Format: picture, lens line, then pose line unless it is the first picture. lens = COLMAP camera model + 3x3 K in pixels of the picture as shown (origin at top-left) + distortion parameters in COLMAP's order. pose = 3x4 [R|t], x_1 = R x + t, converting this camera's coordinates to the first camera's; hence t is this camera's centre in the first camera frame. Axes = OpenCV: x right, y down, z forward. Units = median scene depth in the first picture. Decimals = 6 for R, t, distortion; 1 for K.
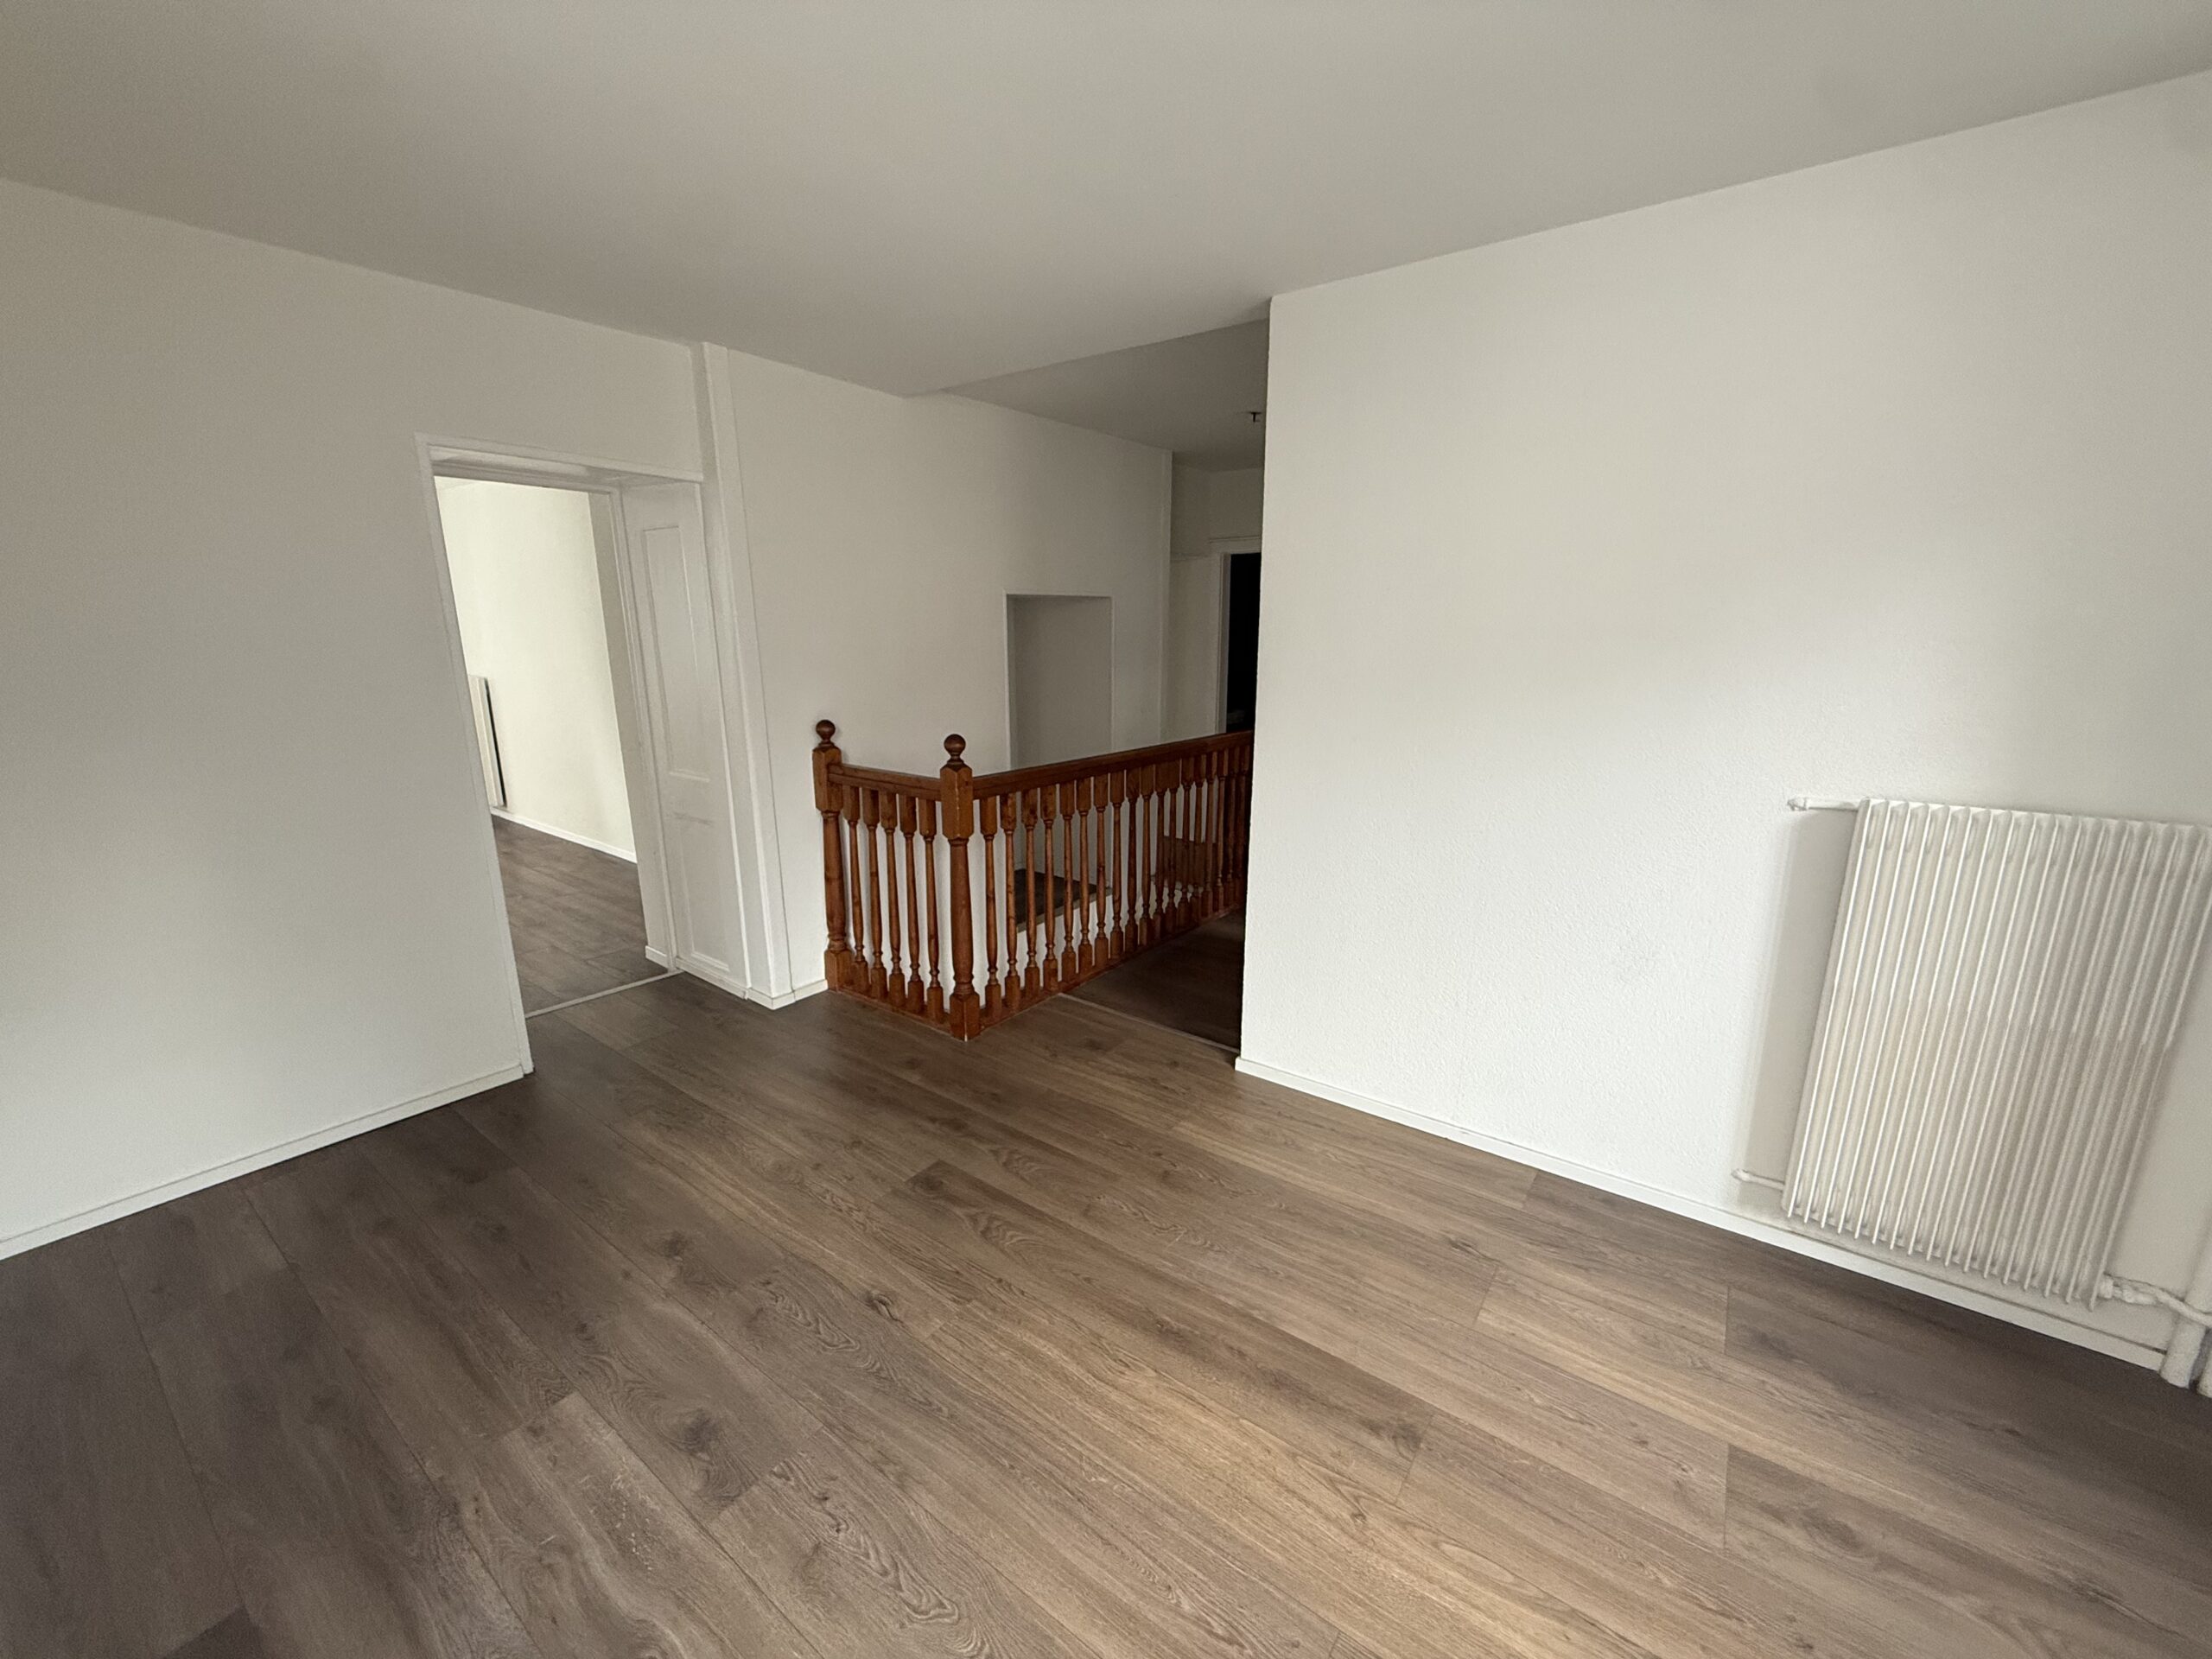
lens RADIAL K [[883.3, 0, 1095.3], [0, 883.3, 827.8], [0, 0, 1]] dist [0.003228, 0.000613]
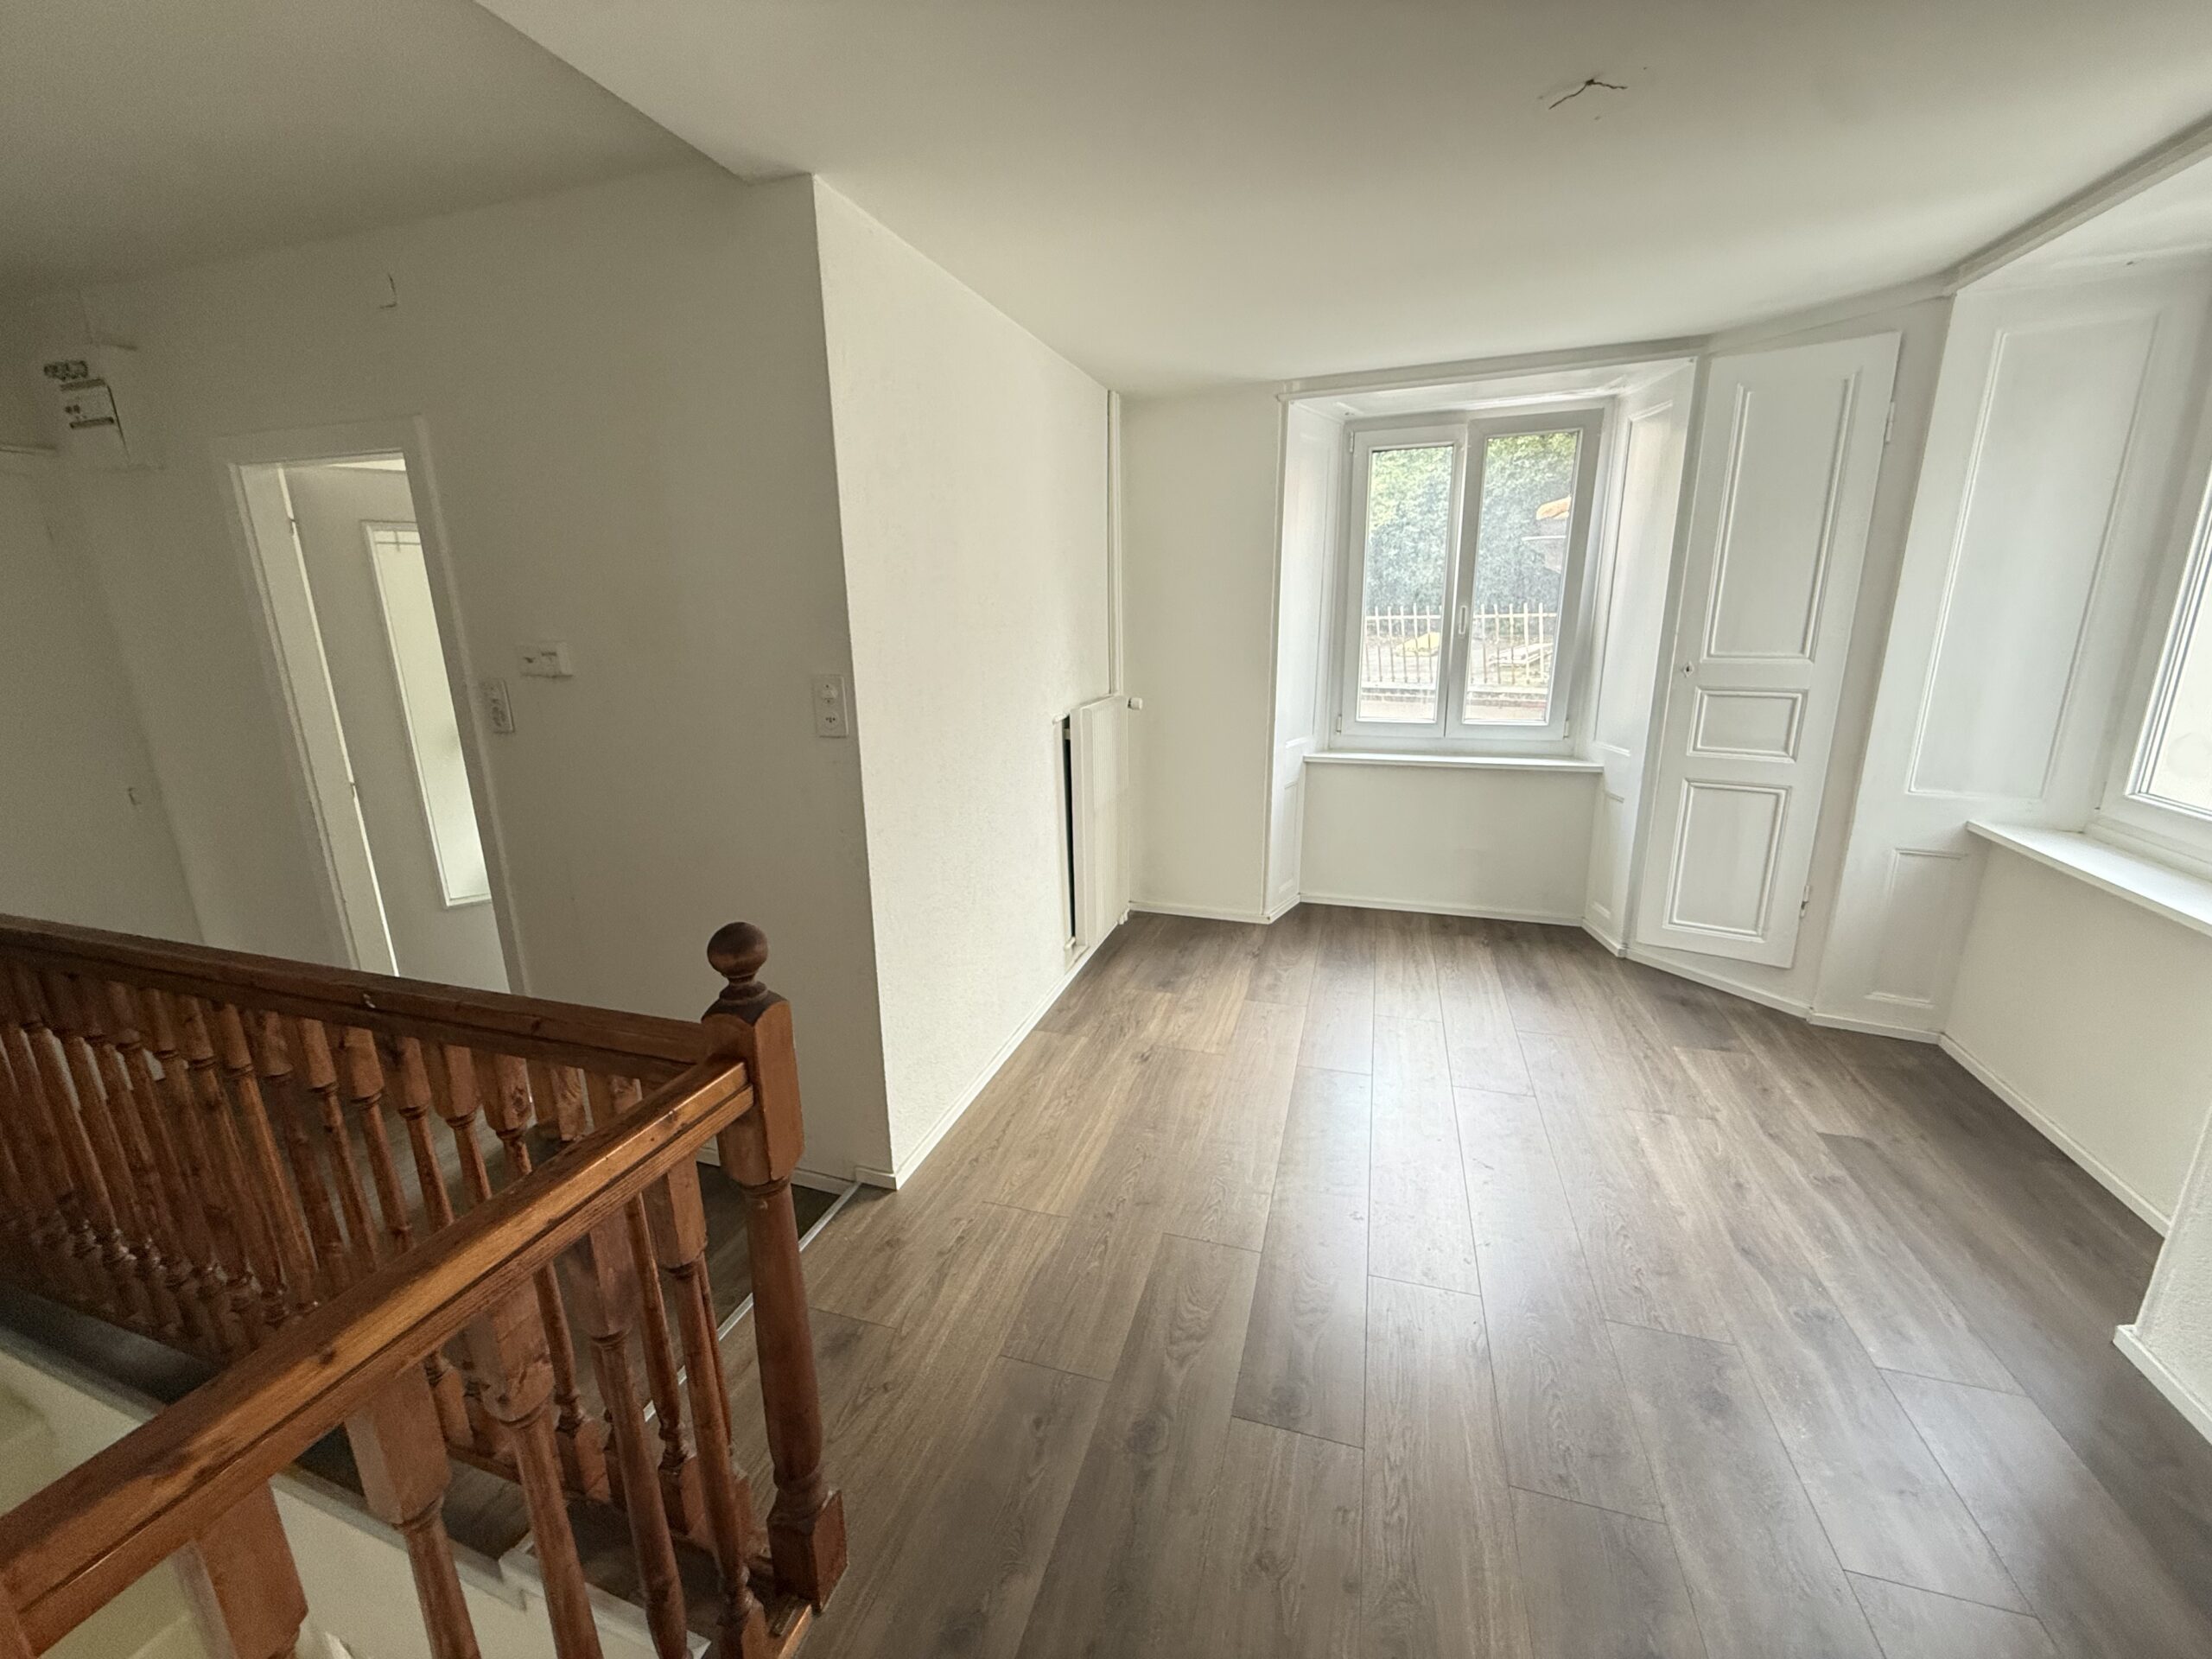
lens RADIAL K [[883.3, 0, 1095.3], [0, 883.3, 827.8], [0, 0, 1]] dist [0.003228, 0.000613]
pose [[-0.333219, -0.223926, 0.915872, -0.711491], [0.222902, 0.925142, 0.307290, -0.295989], [-0.916122, 0.306545, -0.258362, 1.215767]]
